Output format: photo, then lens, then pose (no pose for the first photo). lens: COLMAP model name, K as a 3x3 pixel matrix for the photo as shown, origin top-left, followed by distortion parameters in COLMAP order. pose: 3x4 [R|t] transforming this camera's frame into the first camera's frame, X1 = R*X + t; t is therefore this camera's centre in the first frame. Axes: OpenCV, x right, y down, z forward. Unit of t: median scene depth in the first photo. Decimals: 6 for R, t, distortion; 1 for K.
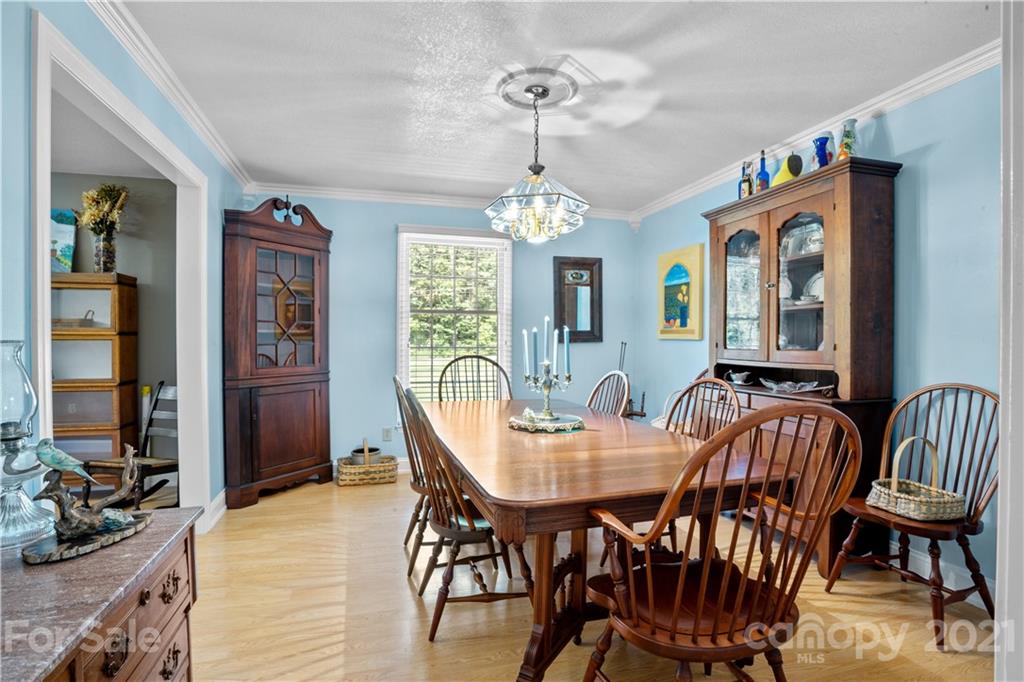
lens RADIAL K [[509.5, 0, 504.2], [0, 509.5, 342.9], [0, 0, 1]] dist [-0.062240, 0.021630]
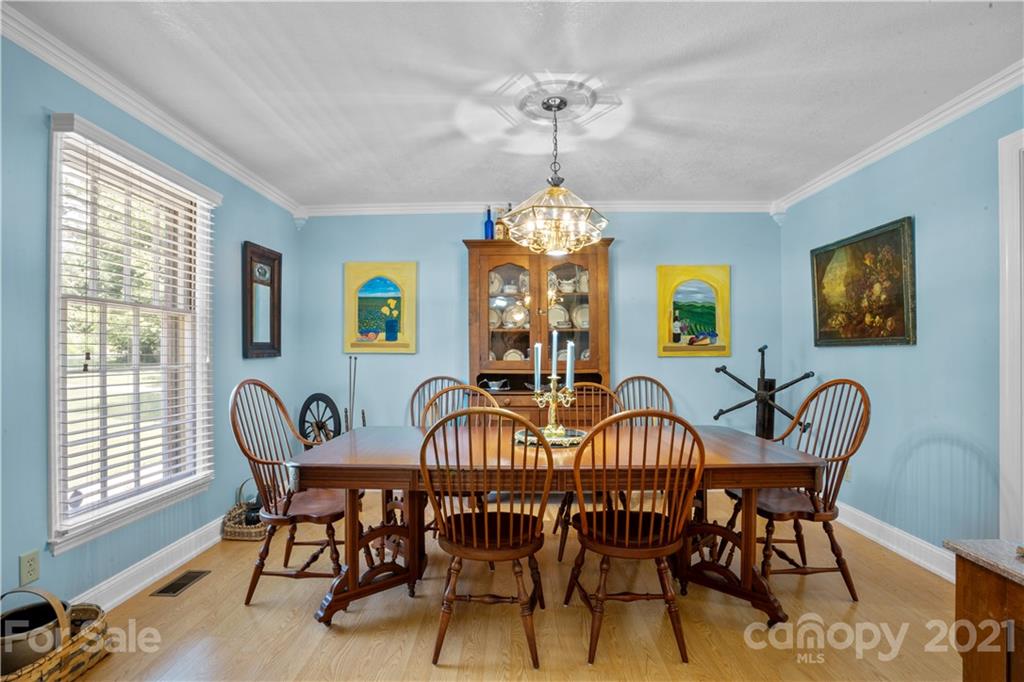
lens RADIAL K [[509.5, 0, 508.2], [0, 509.5, 343.5], [0, 0, 1]] dist [-0.062240, 0.021630]
pose [[0.281725, 0.006955, 0.959470, -0.583416], [0.012571, 0.999861, -0.010939, -0.013024], [-0.959413, 0.015144, 0.281598, 0.527648]]
